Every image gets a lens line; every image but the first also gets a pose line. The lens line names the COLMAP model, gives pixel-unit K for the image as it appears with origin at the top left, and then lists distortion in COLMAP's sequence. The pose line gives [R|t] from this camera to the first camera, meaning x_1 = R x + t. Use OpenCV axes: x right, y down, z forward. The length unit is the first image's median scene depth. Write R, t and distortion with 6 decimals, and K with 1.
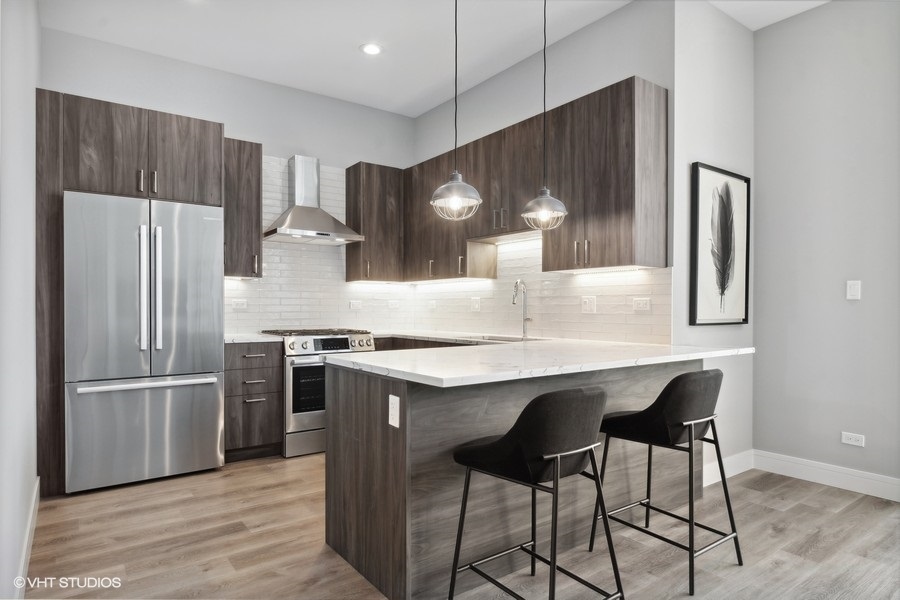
lens RADIAL K [[524.1, 0, 448.2], [0, 524.1, 303.9], [0, 0, 1]] dist [0.000455, -0.000939]
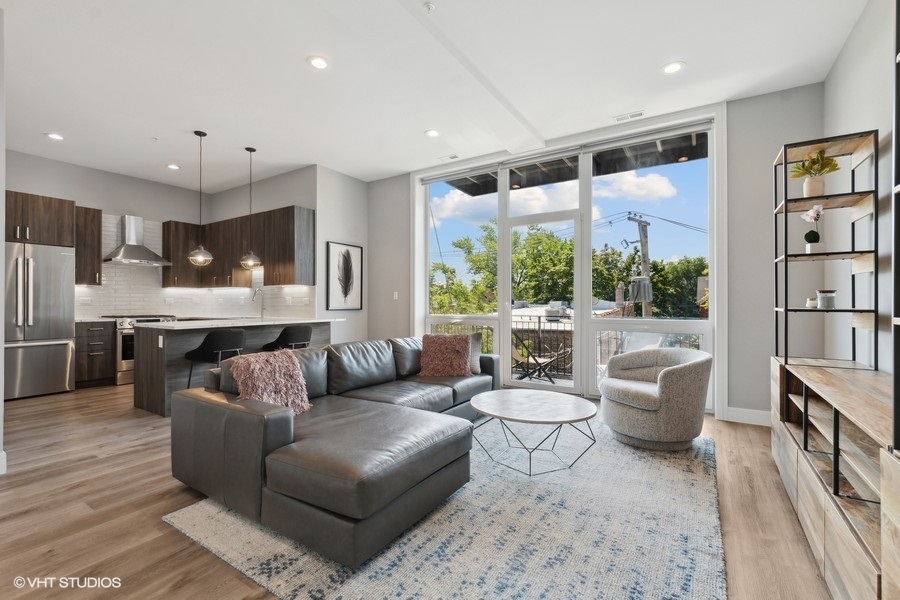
lens RADIAL K [[398.3, 0, 446.2], [0, 398.3, 300.1], [0, 0, 1]] dist [-0.000808, 0.000872]
pose [[0.935222, 0.003017, 0.354050, 0.277985], [-0.002562, 0.999995, -0.001755, -0.002151], [-0.354054, 0.000734, 0.935225, -0.722818]]
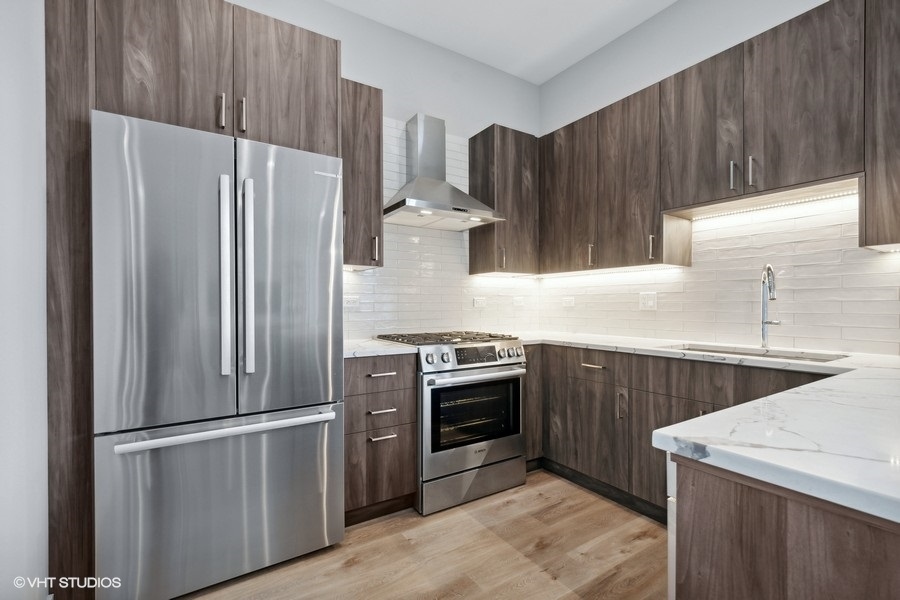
lens RADIAL K [[398.3, 0, 446.2], [0, 398.3, 300.1], [0, 0, 1]] dist [-0.000808, 0.000872]
pose [[0.998630, -0.004659, -0.052113, -0.256400], [0.004489, 0.999984, -0.003384, 0.000737], [0.052128, 0.003145, 0.998635, 0.470751]]
